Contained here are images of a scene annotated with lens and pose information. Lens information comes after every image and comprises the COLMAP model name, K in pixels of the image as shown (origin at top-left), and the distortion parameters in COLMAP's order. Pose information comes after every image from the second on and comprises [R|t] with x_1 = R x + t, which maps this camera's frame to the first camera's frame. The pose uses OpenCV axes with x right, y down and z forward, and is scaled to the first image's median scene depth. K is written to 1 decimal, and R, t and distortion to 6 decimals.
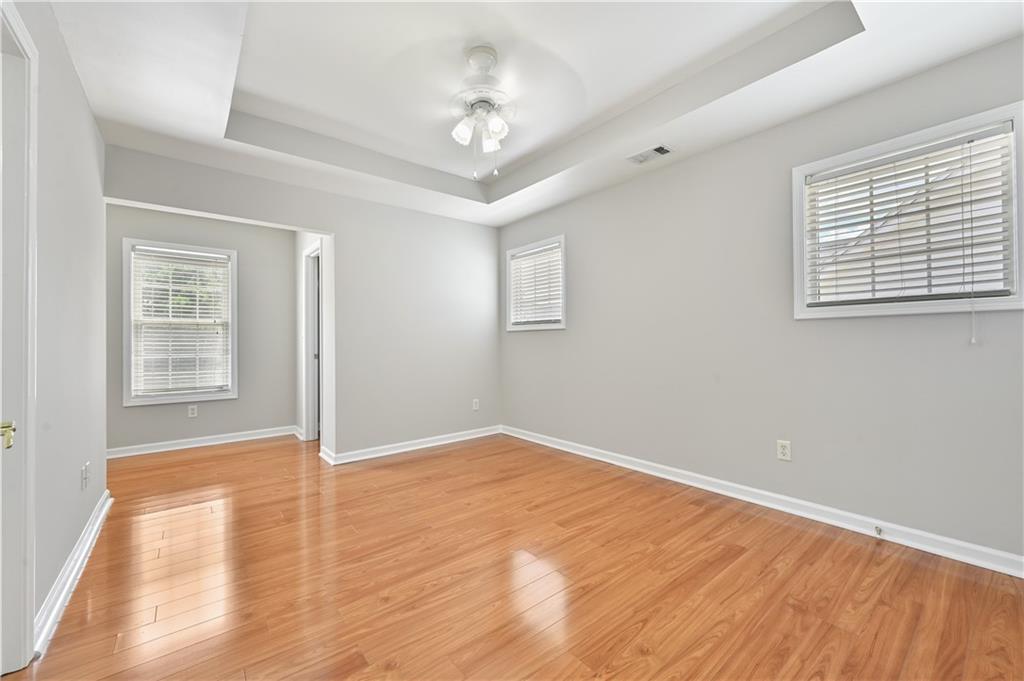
lens RADIAL K [[408.9, 0, 514.7], [0, 408.9, 338.6], [0, 0, 1]] dist [0.002388, -0.001297]
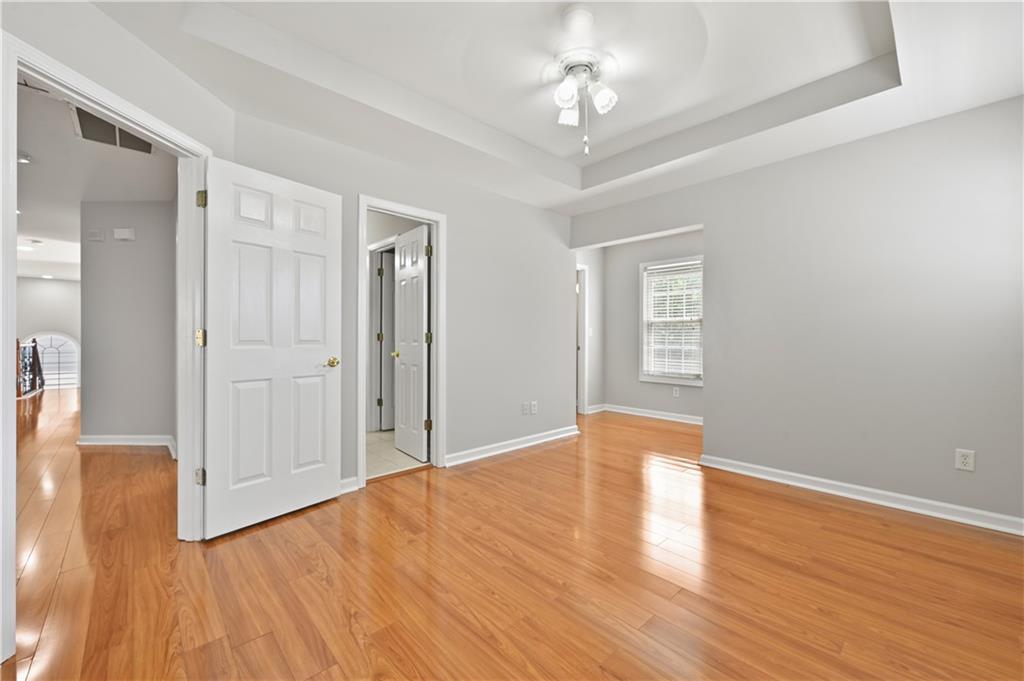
lens RADIAL K [[408.9, 0, 507.2], [0, 408.9, 338.3], [0, 0, 1]] dist [0.002388, -0.001297]
pose [[0.055614, 0.011280, -0.998389, 0.468902], [0.003537, 0.999928, 0.011495, -0.001886], [0.998446, -0.004171, 0.055570, 0.467987]]
